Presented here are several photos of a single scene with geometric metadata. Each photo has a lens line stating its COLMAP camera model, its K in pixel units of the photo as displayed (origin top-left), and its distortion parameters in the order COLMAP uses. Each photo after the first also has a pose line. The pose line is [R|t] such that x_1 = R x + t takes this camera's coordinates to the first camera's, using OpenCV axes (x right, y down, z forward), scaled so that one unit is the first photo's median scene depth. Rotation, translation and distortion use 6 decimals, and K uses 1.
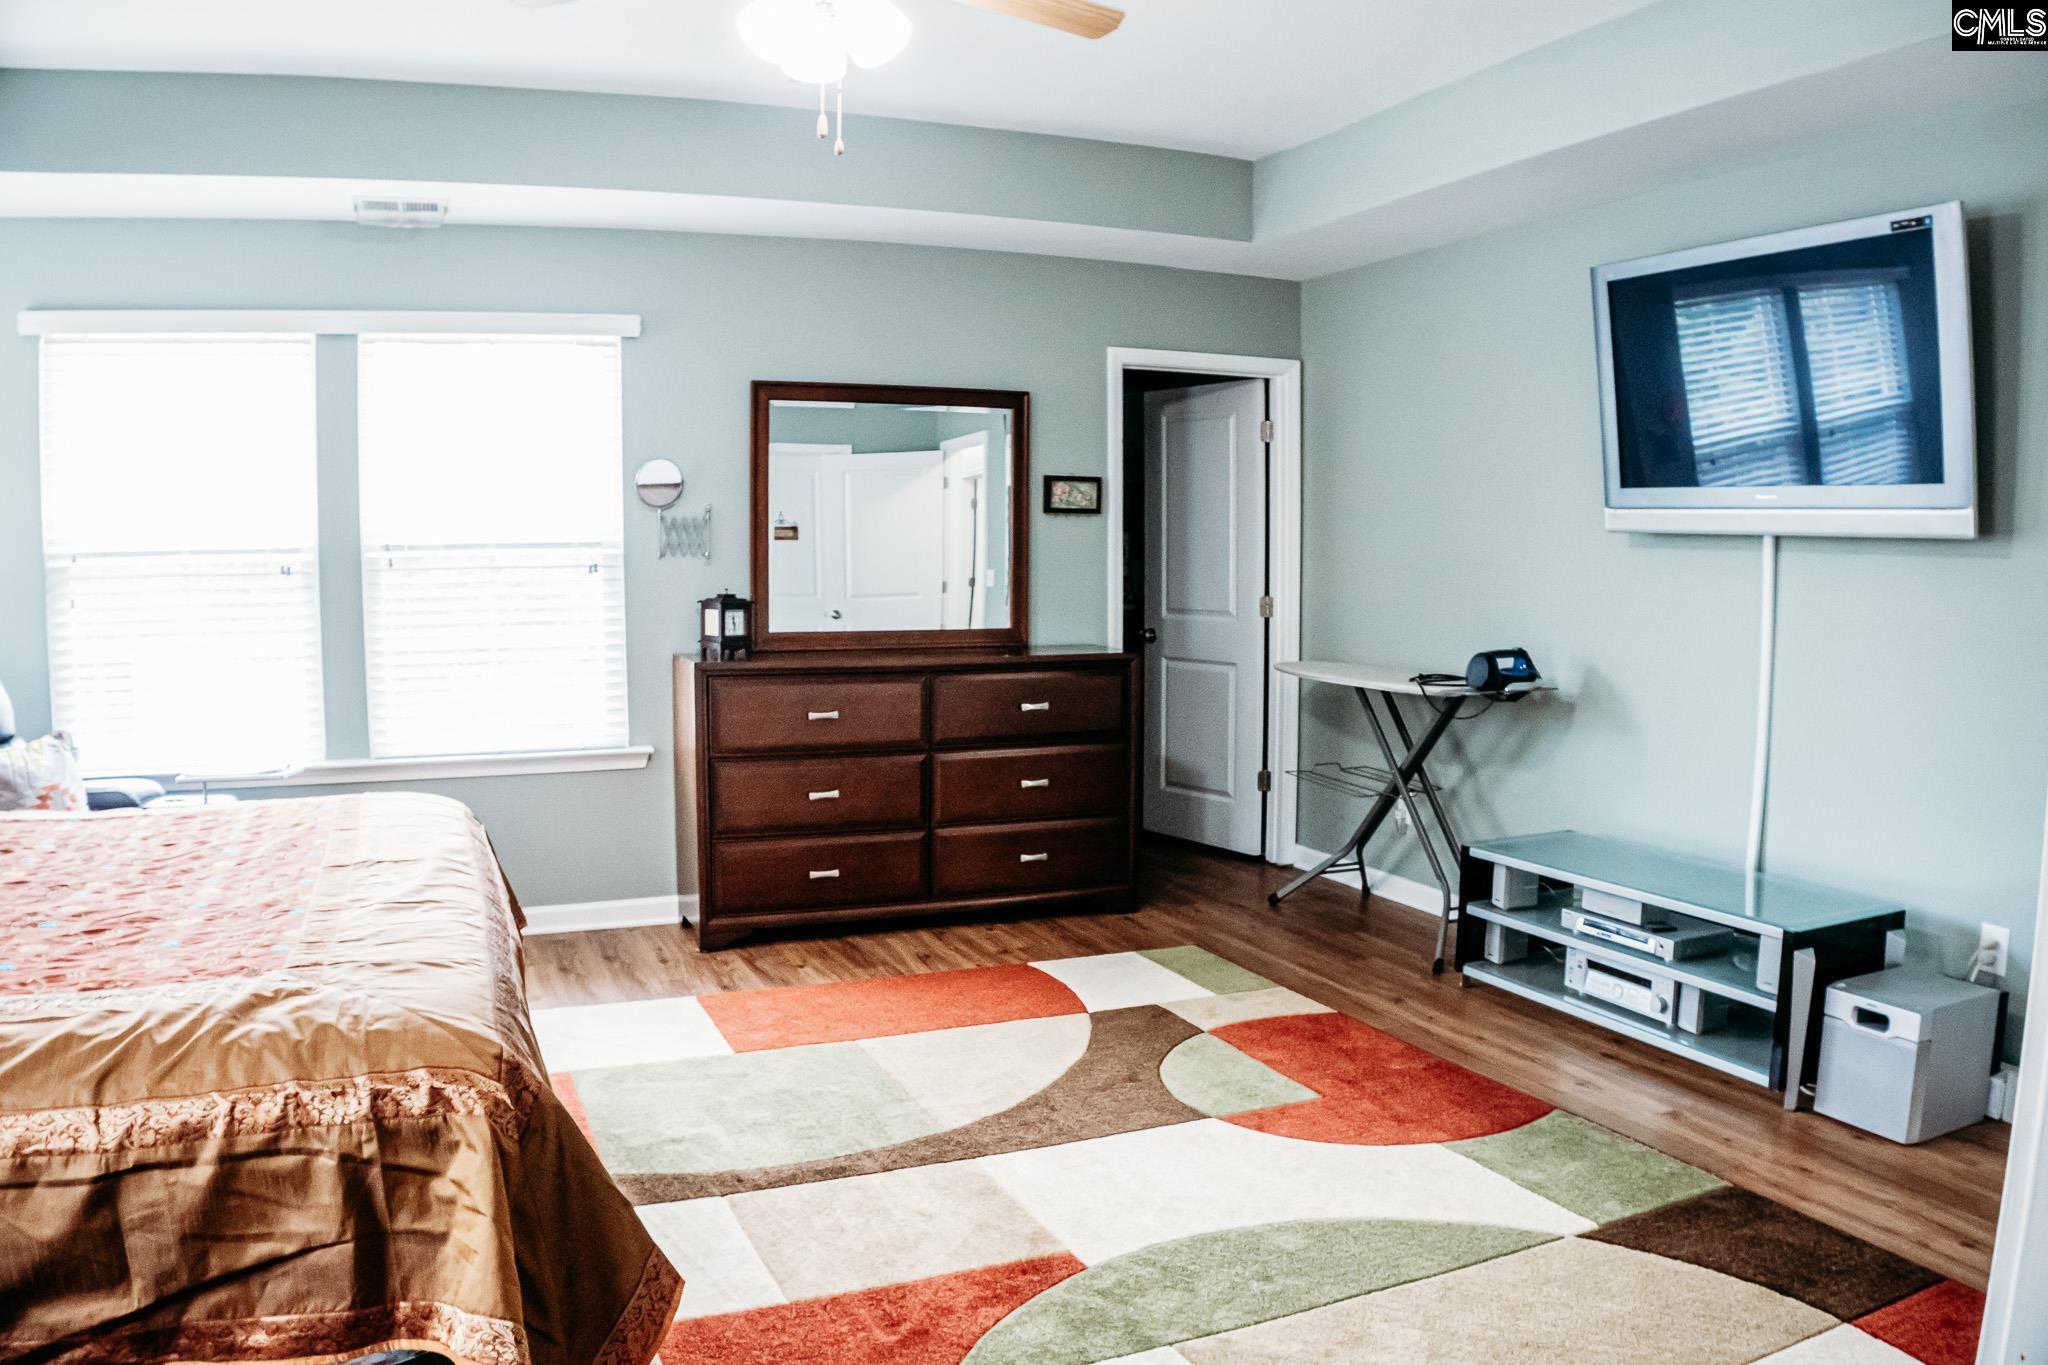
lens RADIAL K [[1510.5, 0, 1024.0], [0, 1510.5, 682.5], [0, 0, 1]] dist [-0.235474, 0.083371]
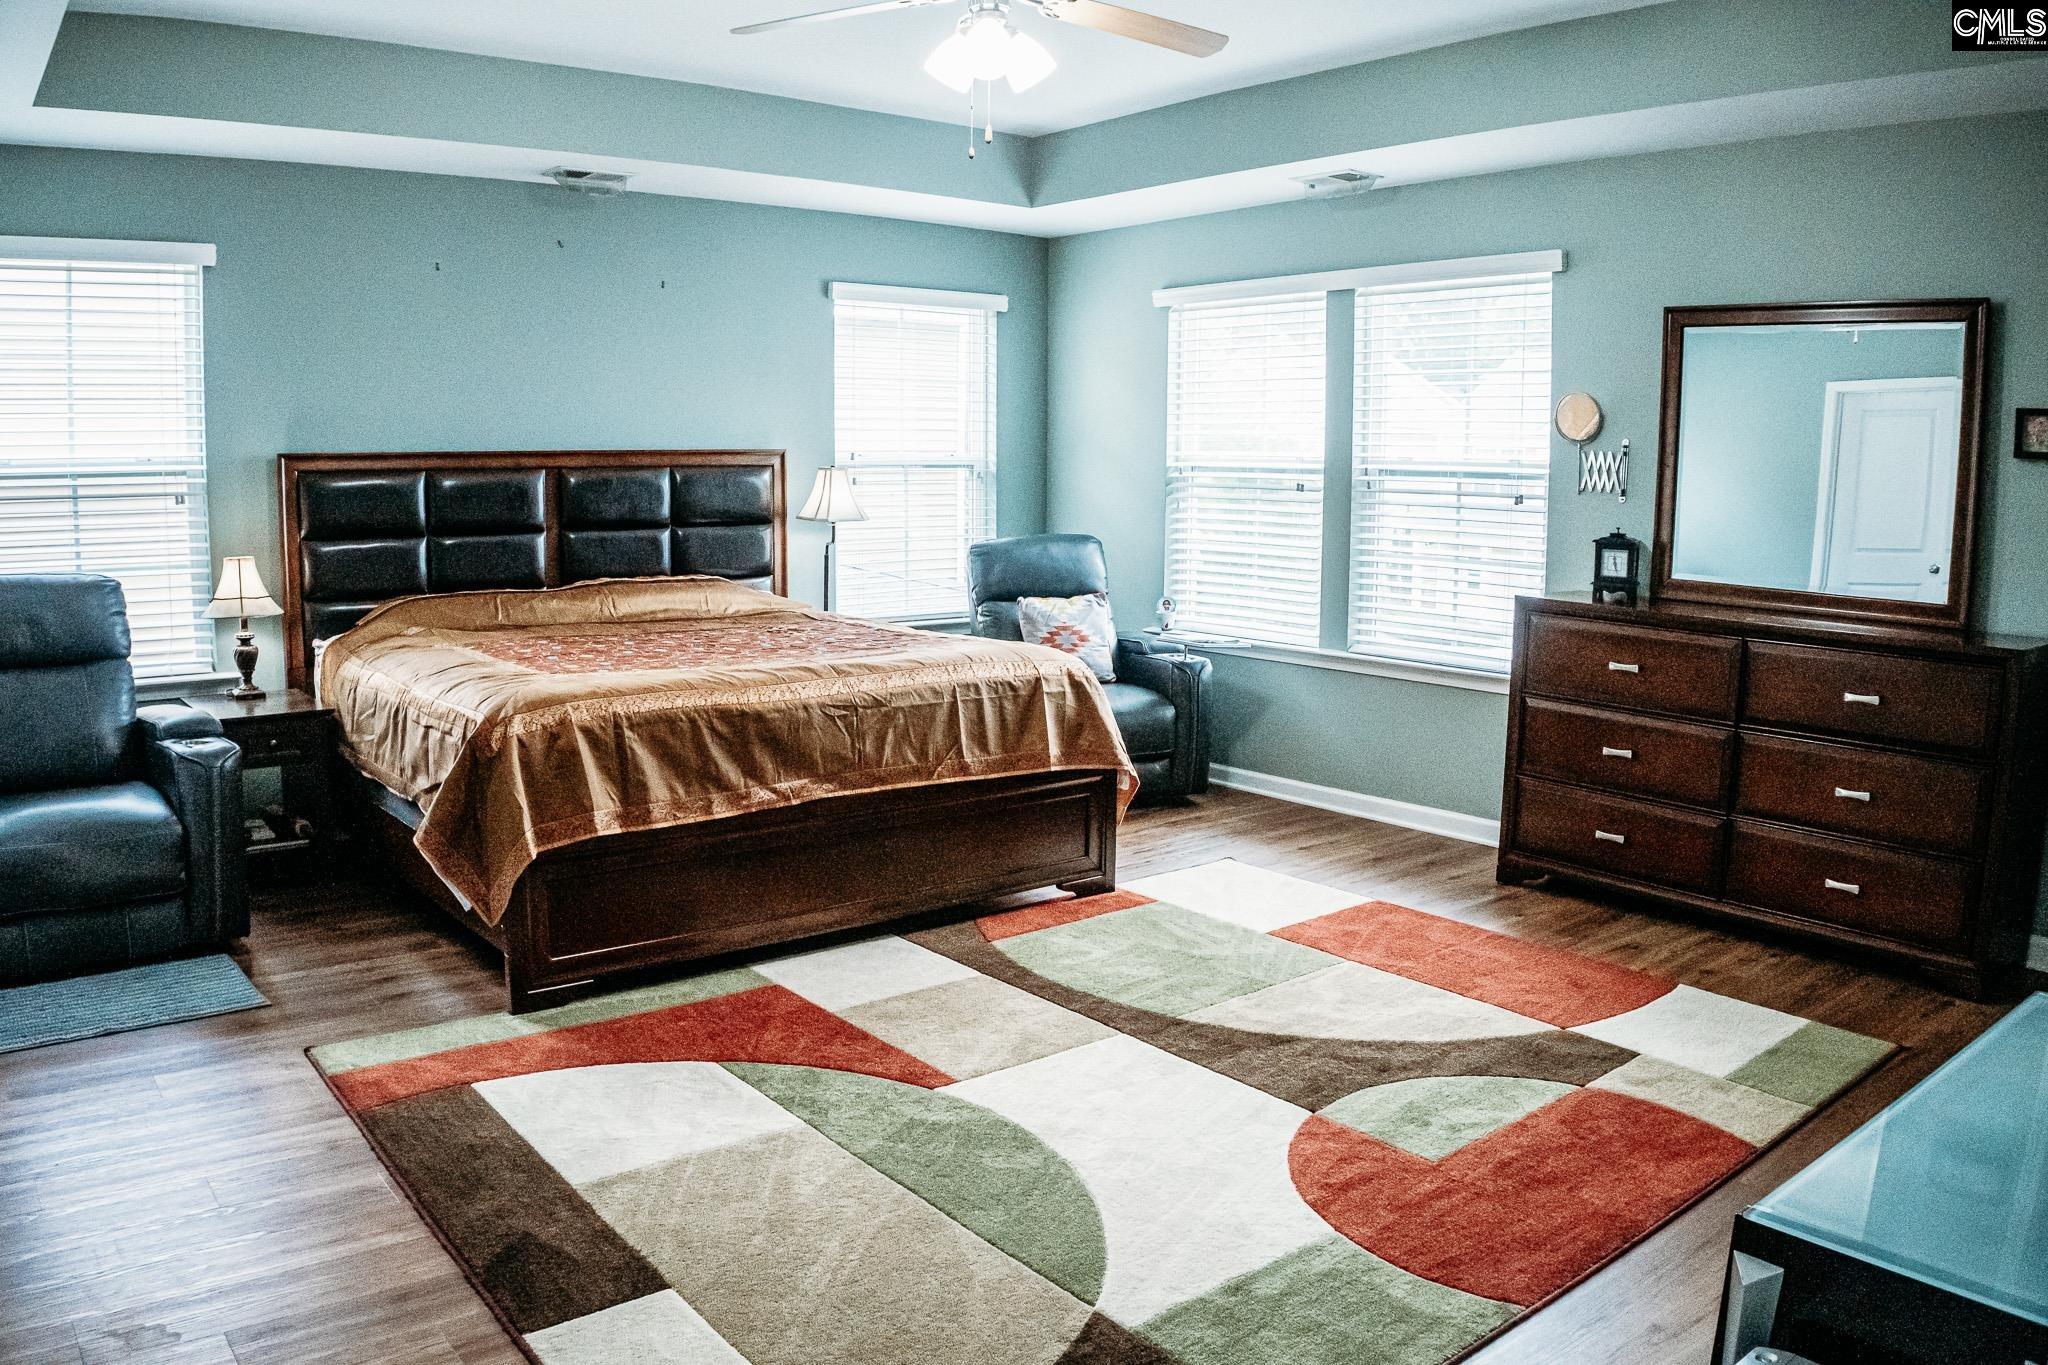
lens RADIAL K [[1538.6, 0, 1024.0], [0, 1538.6, 682.5], [0, 0, 1]] dist [-0.161014, 0.000337]
pose [[0.277466, 0.139078, -0.950615, 0.673579], [-0.099890, 0.988280, 0.115433, -0.040638], [0.955528, 0.062928, 0.288107, 0.396684]]
